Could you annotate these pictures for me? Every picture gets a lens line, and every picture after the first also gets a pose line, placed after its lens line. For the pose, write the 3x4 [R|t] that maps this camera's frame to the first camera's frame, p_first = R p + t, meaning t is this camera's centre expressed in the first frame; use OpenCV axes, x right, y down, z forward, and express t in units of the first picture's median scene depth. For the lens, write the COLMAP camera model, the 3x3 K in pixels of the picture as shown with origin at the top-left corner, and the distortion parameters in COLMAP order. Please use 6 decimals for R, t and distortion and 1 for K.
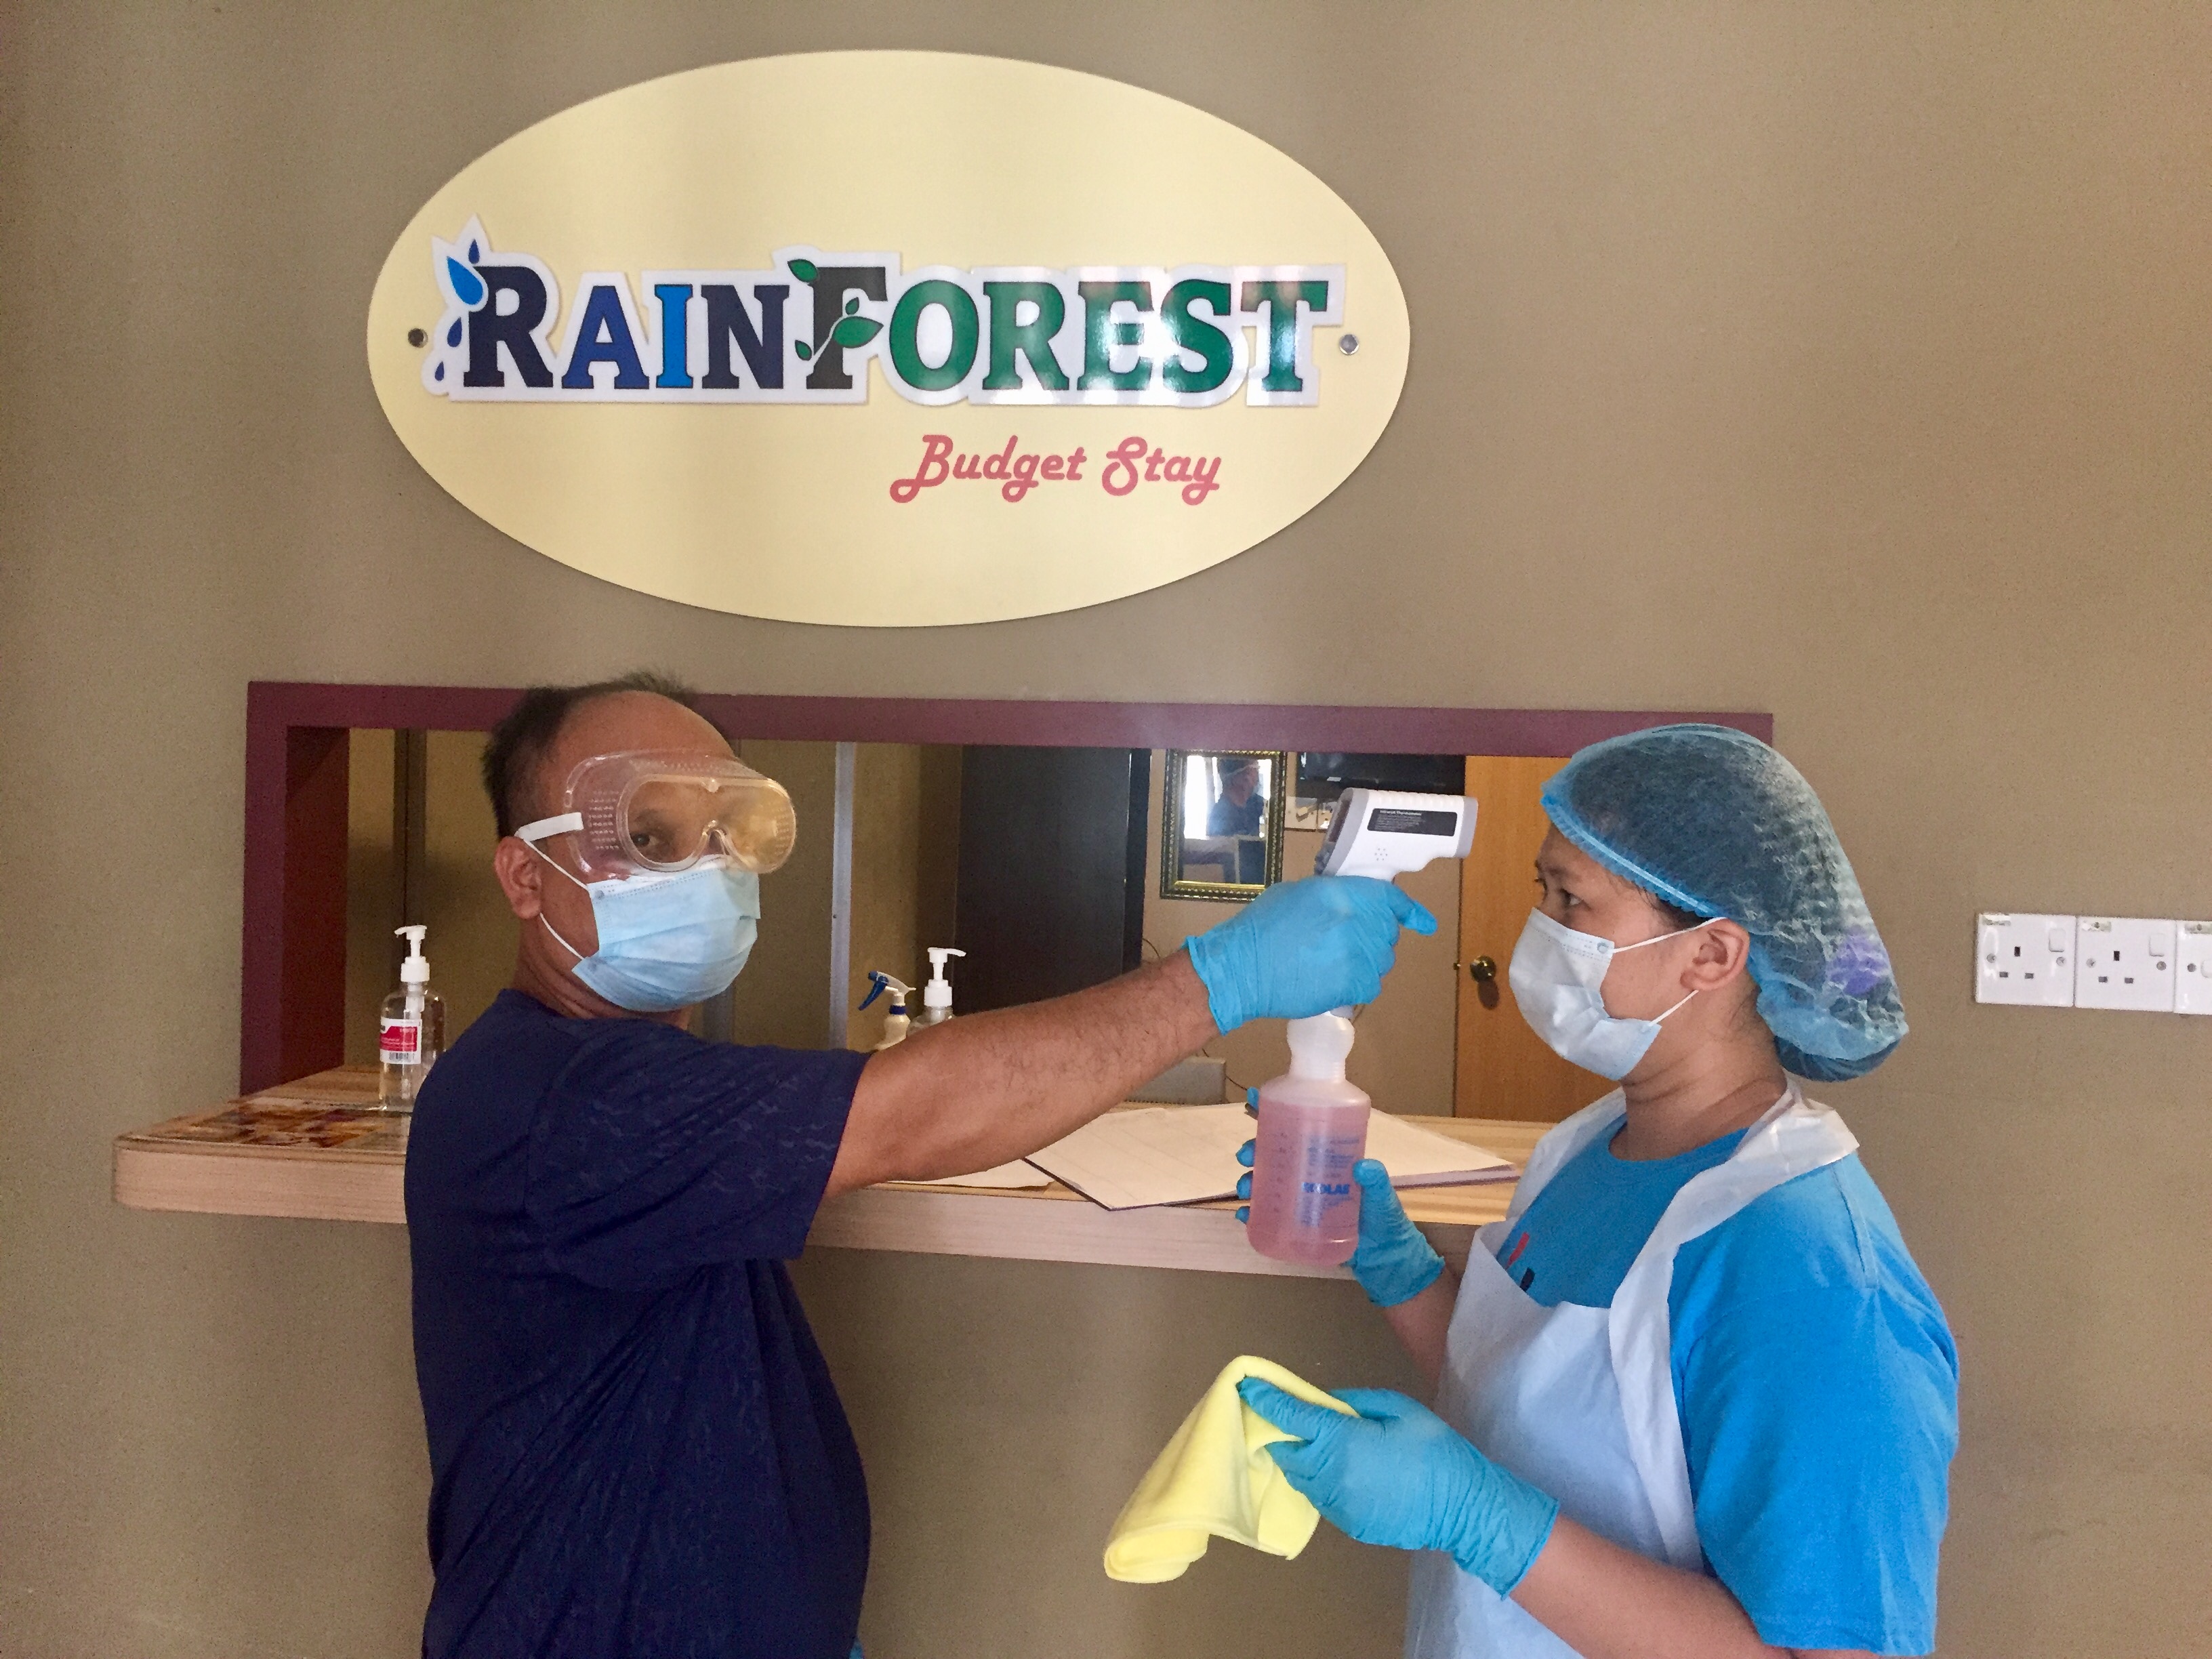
lens RADIAL K [[1918.4, 0, 1106.7], [0, 1918.4, 806.5], [0, 0, 1]] dist [0.086478, -0.115065]
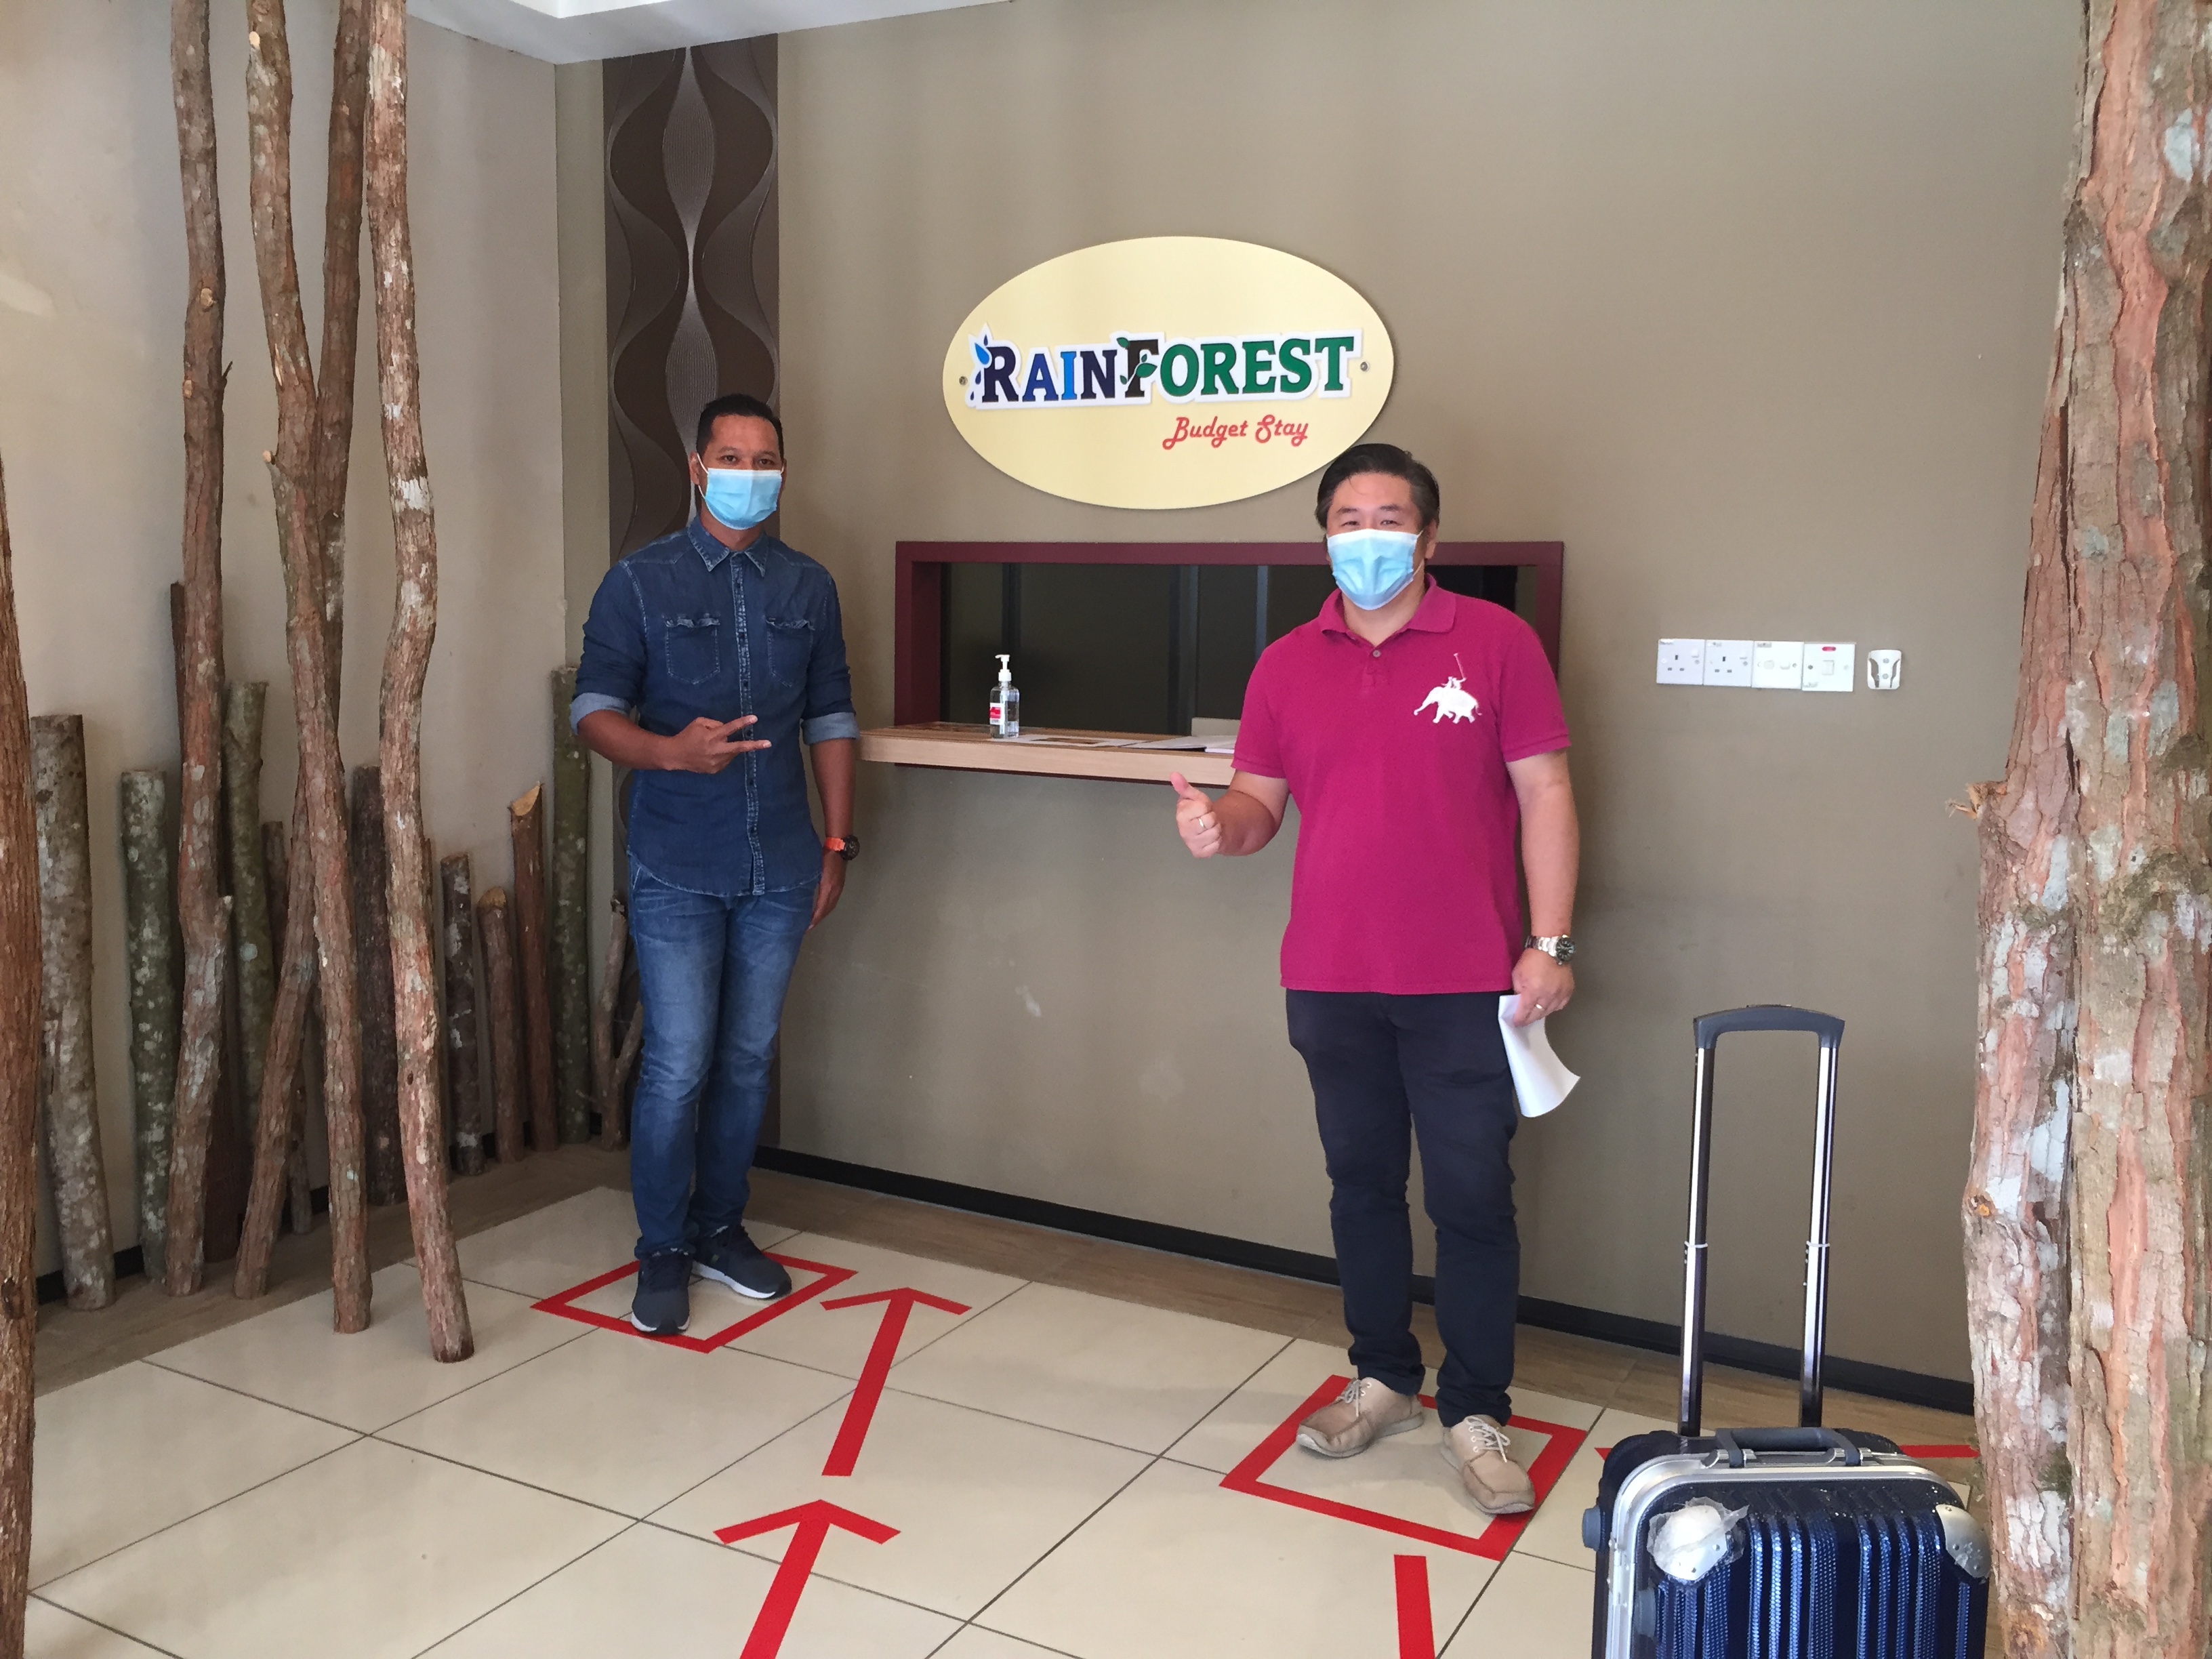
lens RADIAL K [[1918.4, 0, 1099.4], [0, 1918.4, 800.6], [0, 0, 1]] dist [0.086478, -0.115065]
pose [[0.937701, 0.026979, -0.346393, 0.570711], [-0.001017, 0.997189, 0.074914, 0.069156], [0.347441, -0.069895, 0.935093, -1.039617]]
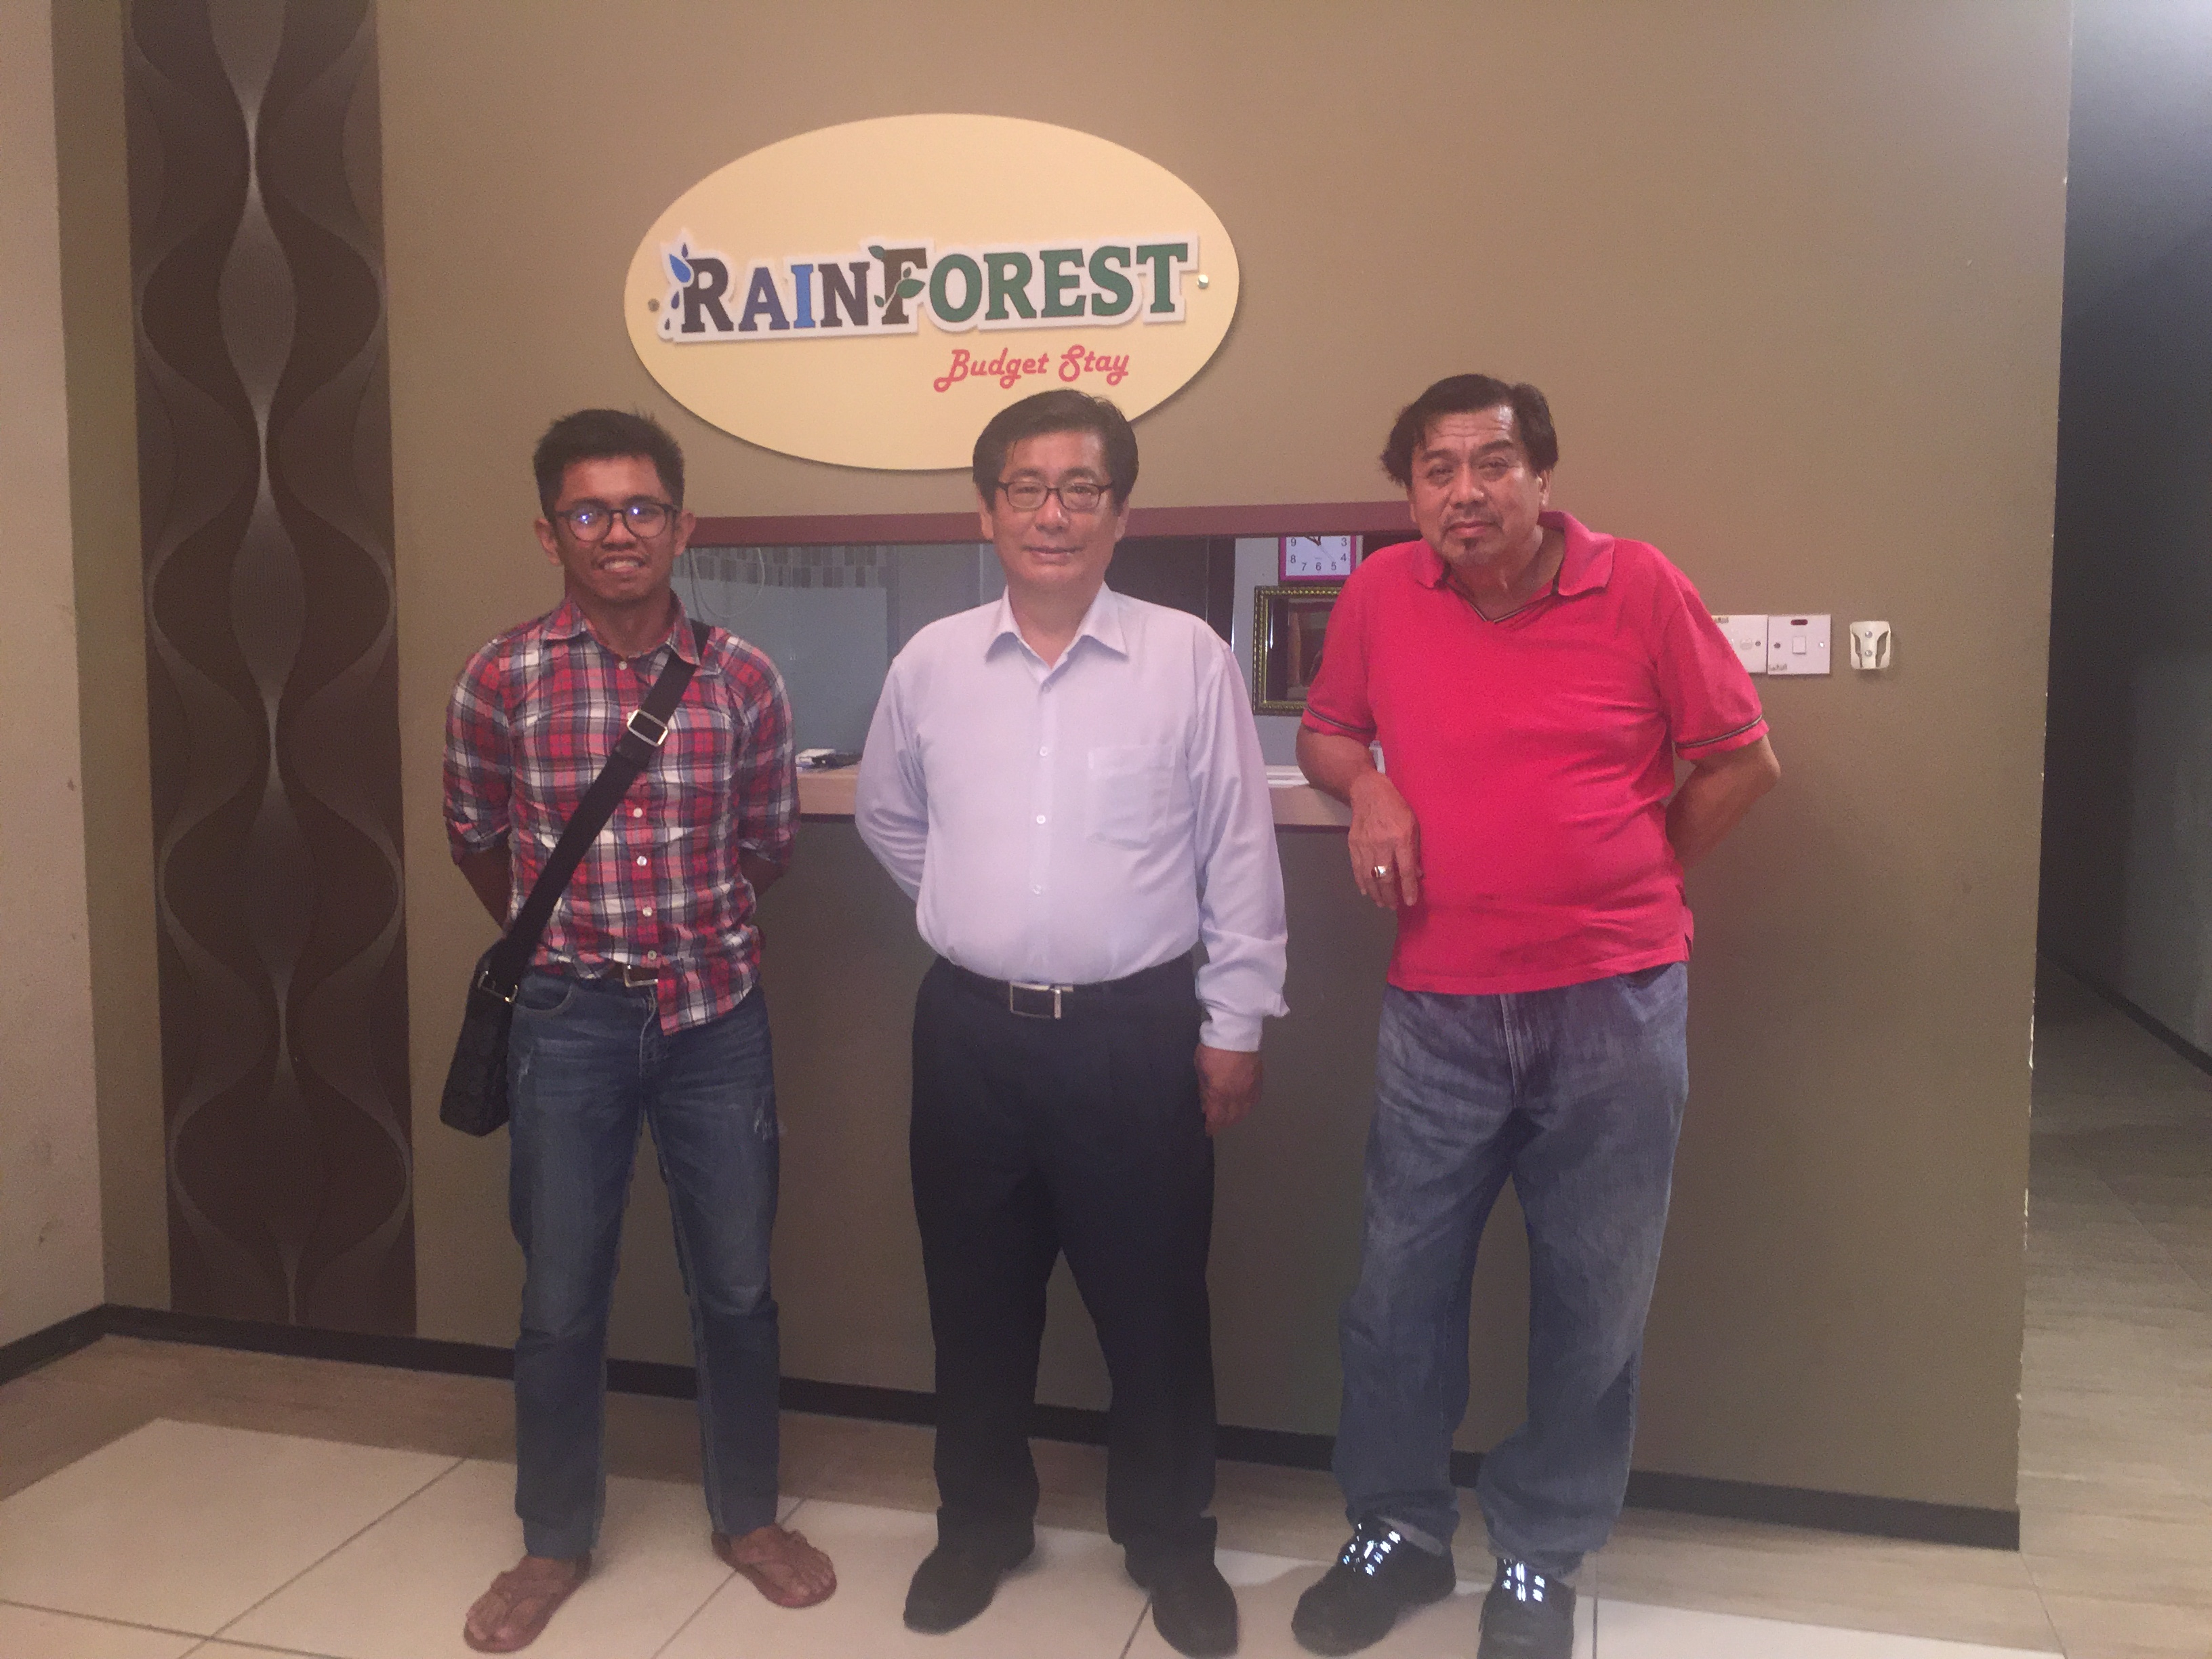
lens RADIAL K [[1918.4, 0, 1103.3], [0, 1918.4, 799.7], [0, 0, 1]] dist [0.086478, -0.115065]
pose [[0.992175, -0.018539, -0.123467, 0.228435], [0.024497, 0.998598, 0.046914, 0.115980], [0.122425, -0.049572, 0.991239, -0.630867]]
